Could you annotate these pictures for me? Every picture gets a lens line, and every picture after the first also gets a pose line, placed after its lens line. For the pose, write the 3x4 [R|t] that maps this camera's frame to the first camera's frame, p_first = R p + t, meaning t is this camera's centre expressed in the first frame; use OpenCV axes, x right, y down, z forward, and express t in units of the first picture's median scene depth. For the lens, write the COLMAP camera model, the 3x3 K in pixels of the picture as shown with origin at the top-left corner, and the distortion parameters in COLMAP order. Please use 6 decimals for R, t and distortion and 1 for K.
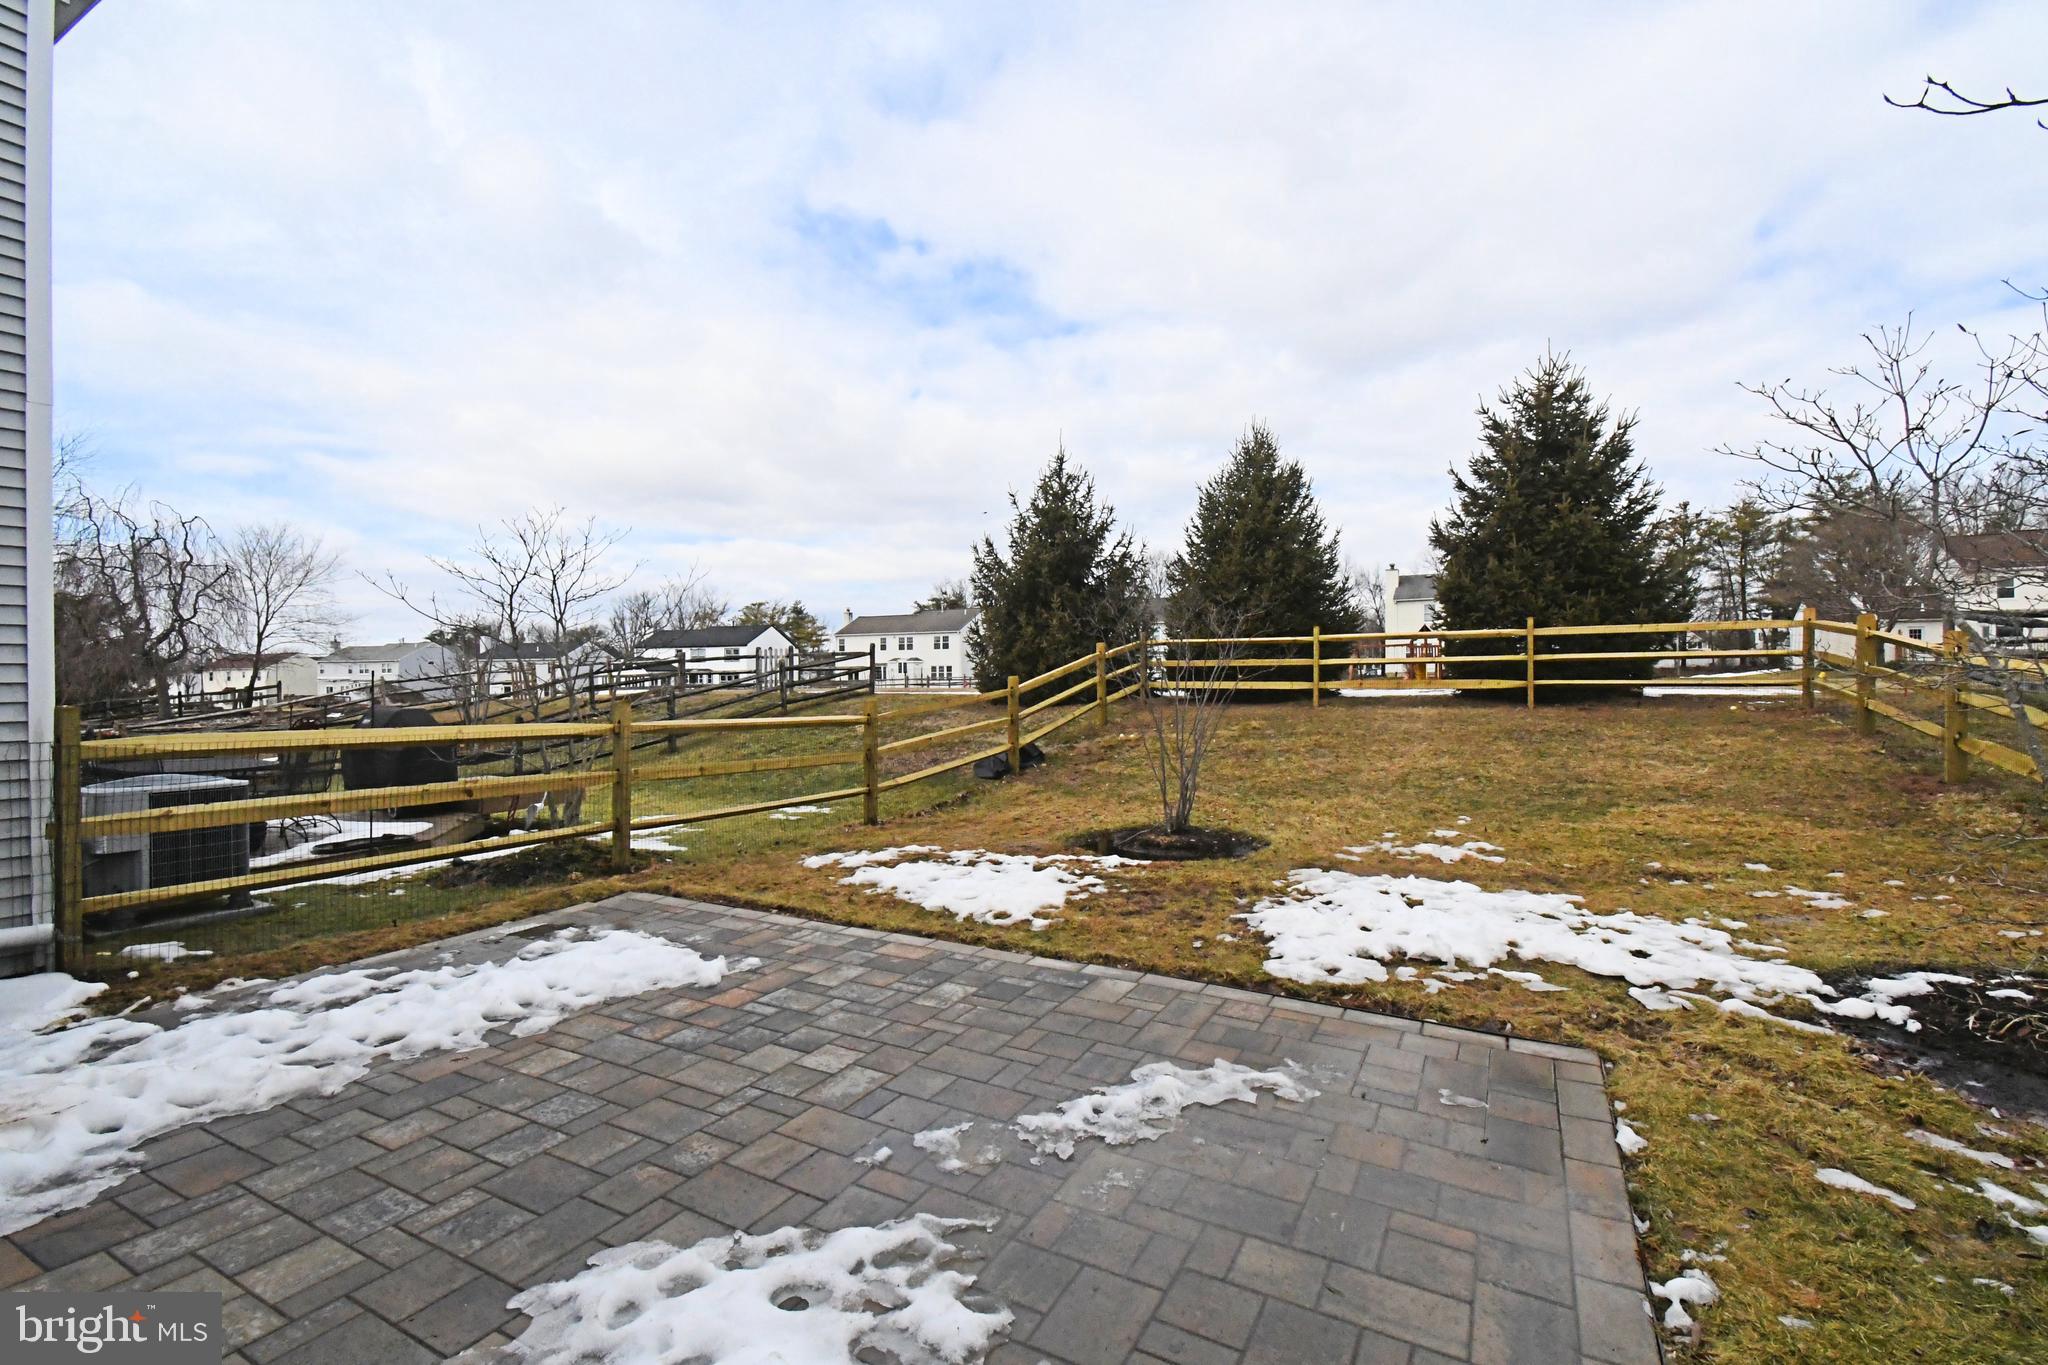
lens RADIAL K [[923.3, 0, 1023.8], [0, 923.3, 686.1], [0, 0, 1]] dist [0.003577, -0.010871]
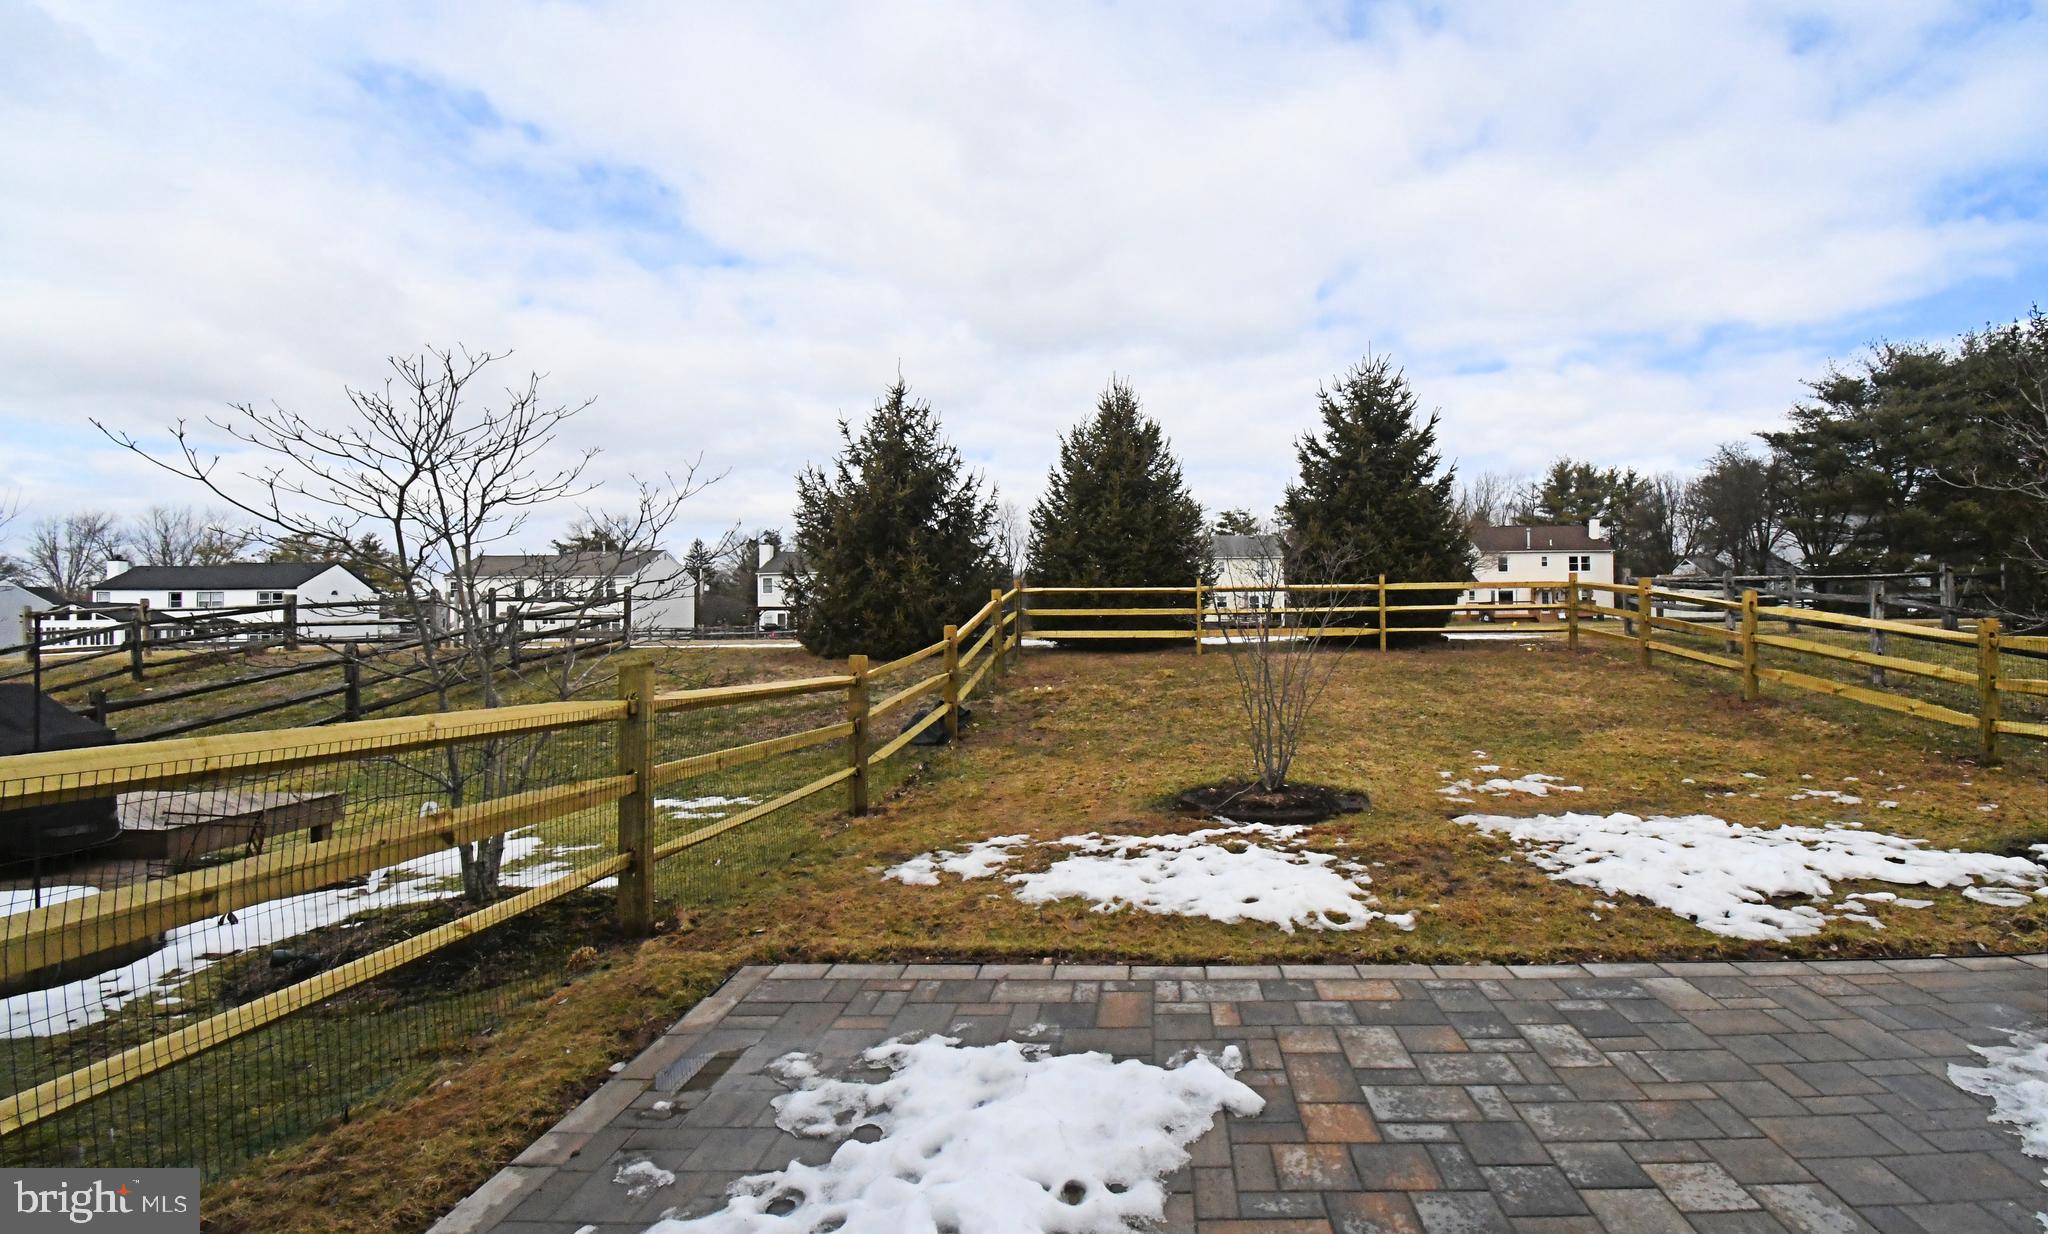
lens RADIAL K [[878.4, 0, 1132.7], [0, 878.4, 604.2], [0, 0, 1]] dist [0.002698, -0.007001]
pose [[0.870678, 0.009928, 0.491752, -0.218148], [0.008541, 0.999340, -0.035298, -0.000325], [-0.491779, 0.034934, 0.870019, 0.156816]]
